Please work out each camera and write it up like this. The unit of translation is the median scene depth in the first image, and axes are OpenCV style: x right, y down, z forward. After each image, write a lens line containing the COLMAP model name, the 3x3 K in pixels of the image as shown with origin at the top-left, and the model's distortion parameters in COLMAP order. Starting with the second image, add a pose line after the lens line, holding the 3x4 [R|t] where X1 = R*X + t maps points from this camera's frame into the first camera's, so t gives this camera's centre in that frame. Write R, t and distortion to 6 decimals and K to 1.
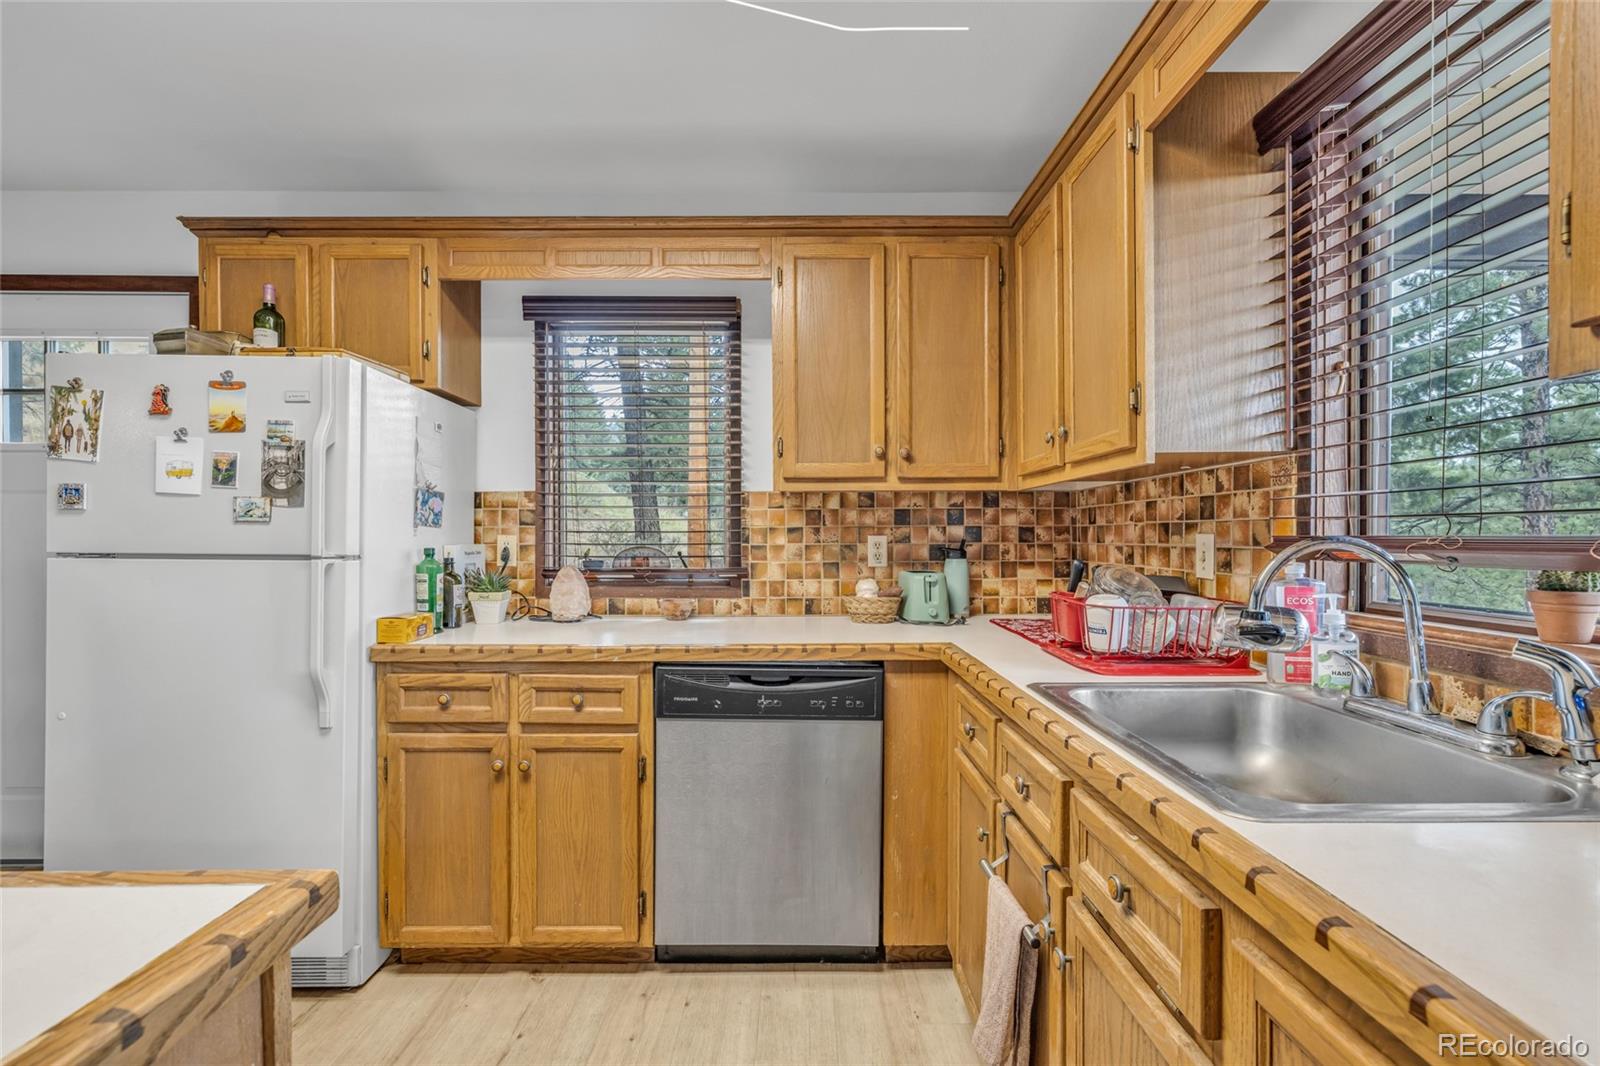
lens RADIAL K [[670.8, 0, 794.4], [0, 670.8, 546.7], [0, 0, 1]] dist [-0.000199, -0.000284]
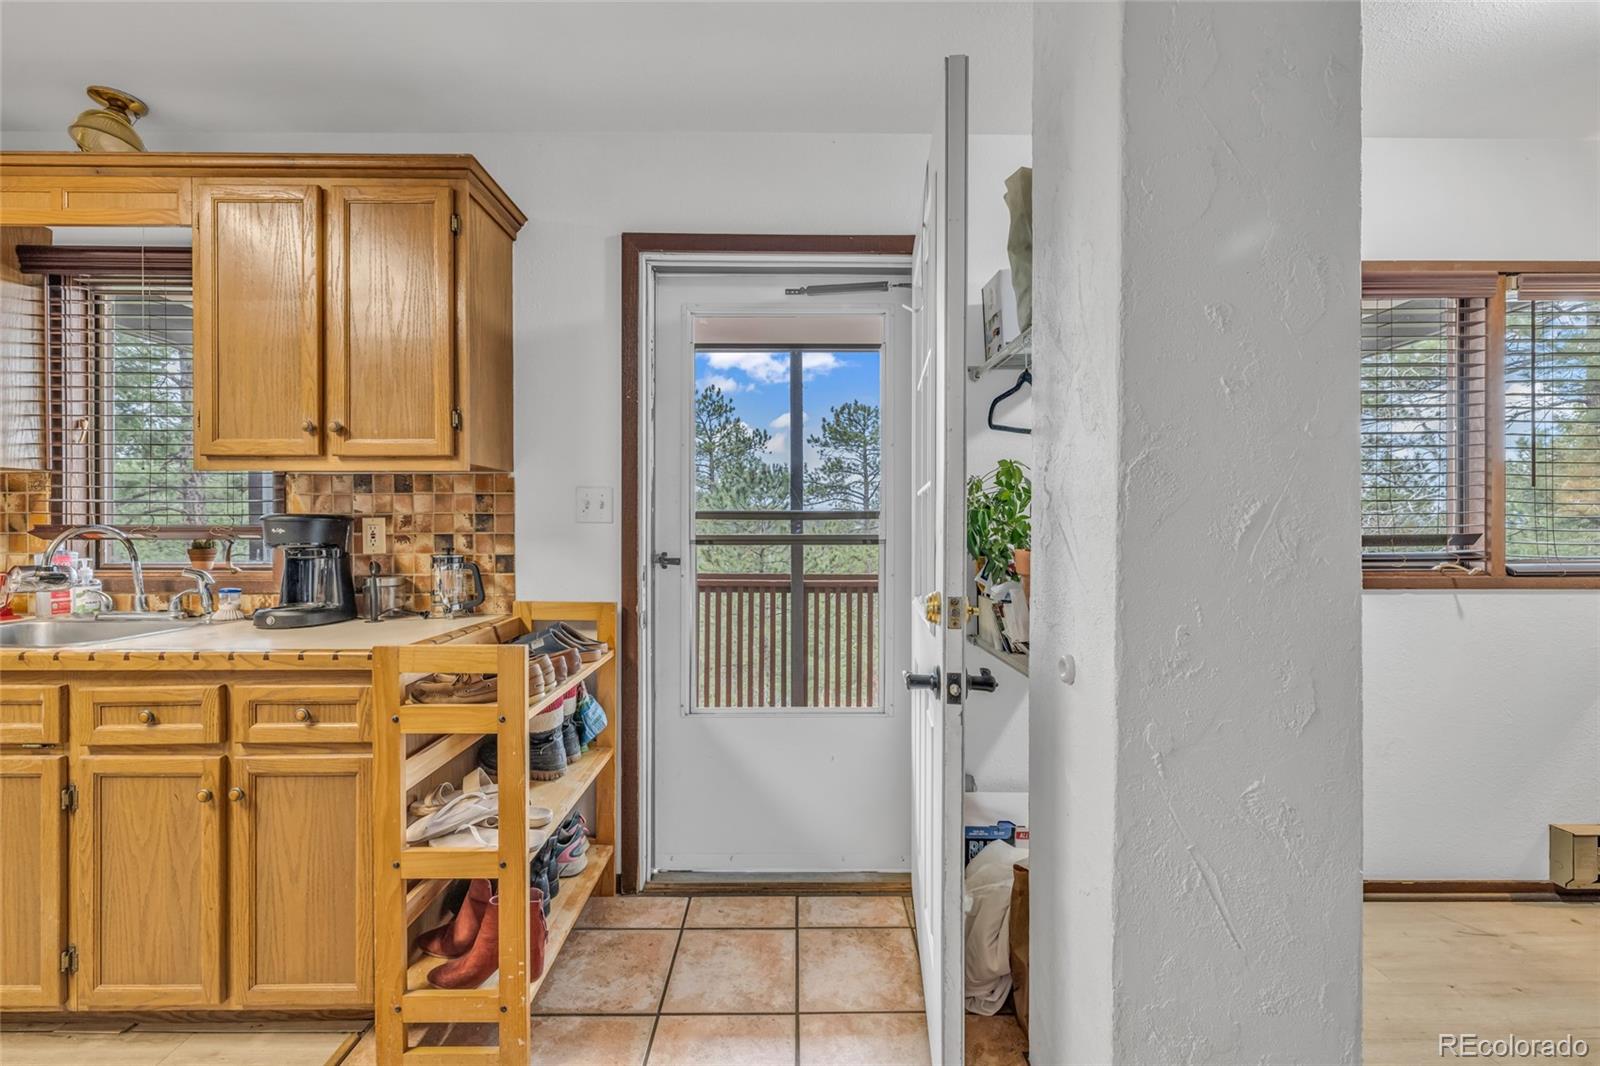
lens RADIAL K [[670.8, 0, 803.6], [0, 670.8, 527.7], [0, 0, 1]] dist [-0.000199, -0.000284]
pose [[-0.003613, 0.001132, 0.999993, -0.893111], [0.014698, 0.999891, -0.001078, 0.019459], [-0.999885, 0.014694, -0.003629, -0.813396]]
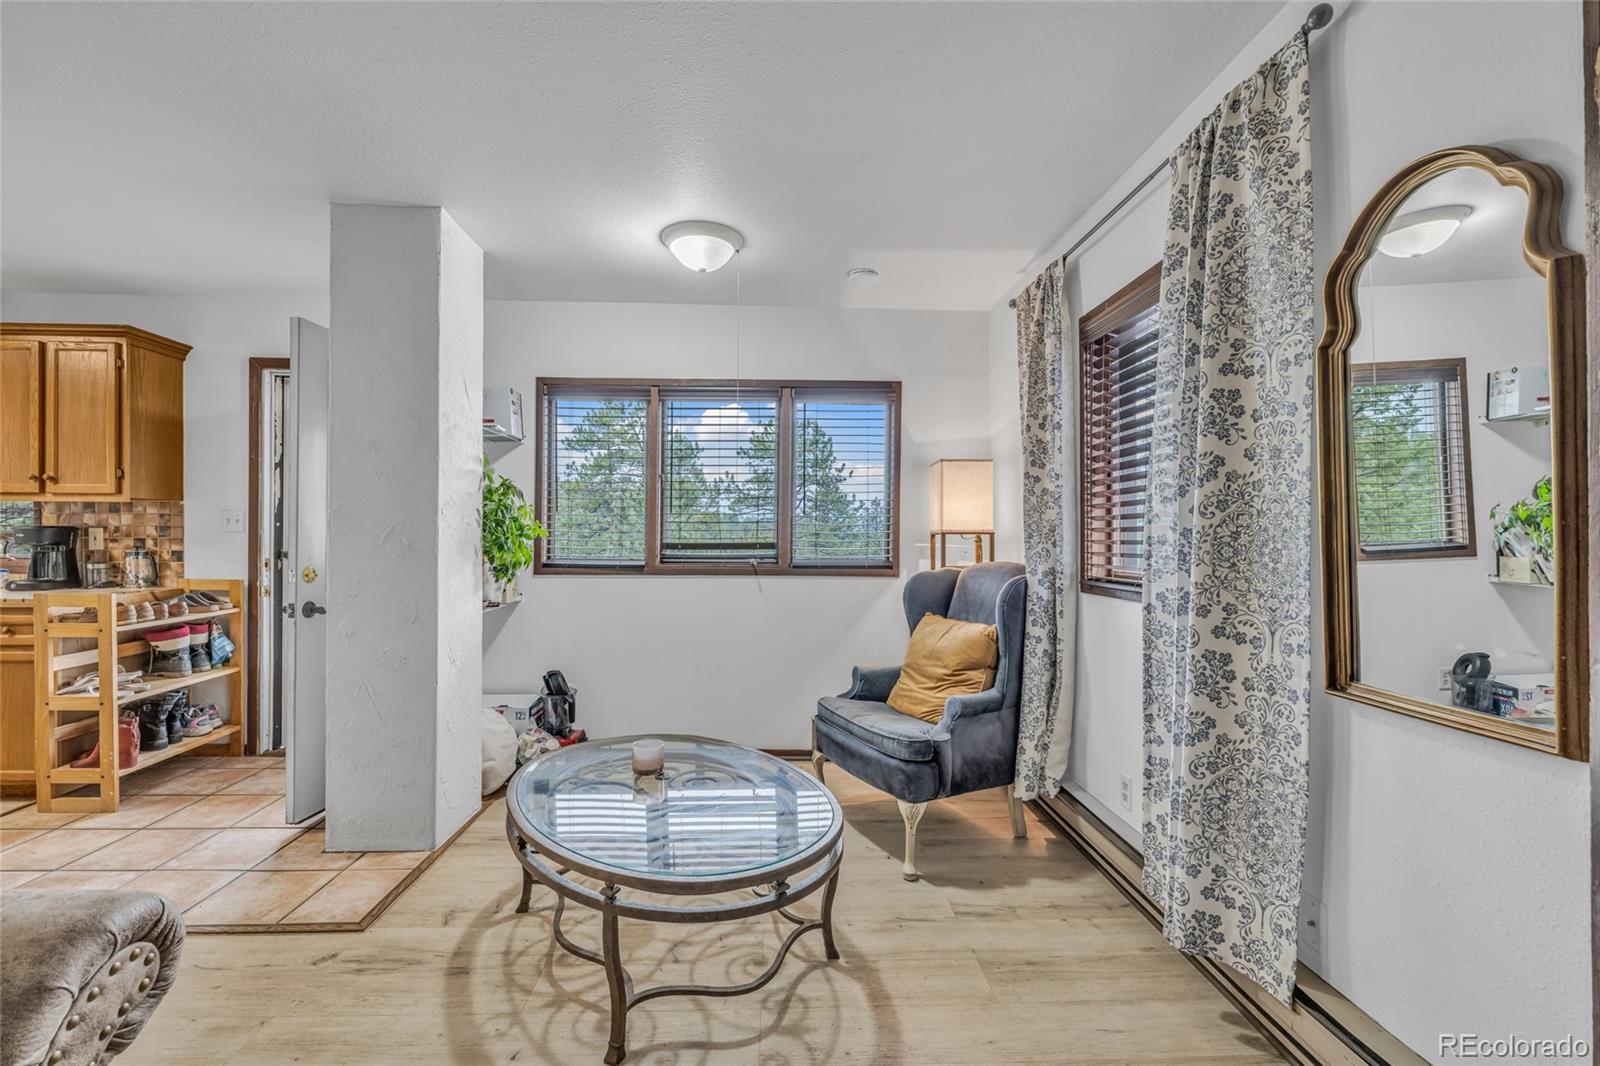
lens RADIAL K [[670.8, 0, 786.3], [0, 670.8, 538.2], [0, 0, 1]] dist [-0.000199, -0.000284]
pose [[-0.025798, -0.000473, 0.999667, -2.090009], [0.007017, 0.999975, 0.000654, 0.038882], [-0.999643, 0.007032, -0.025794, -2.576486]]
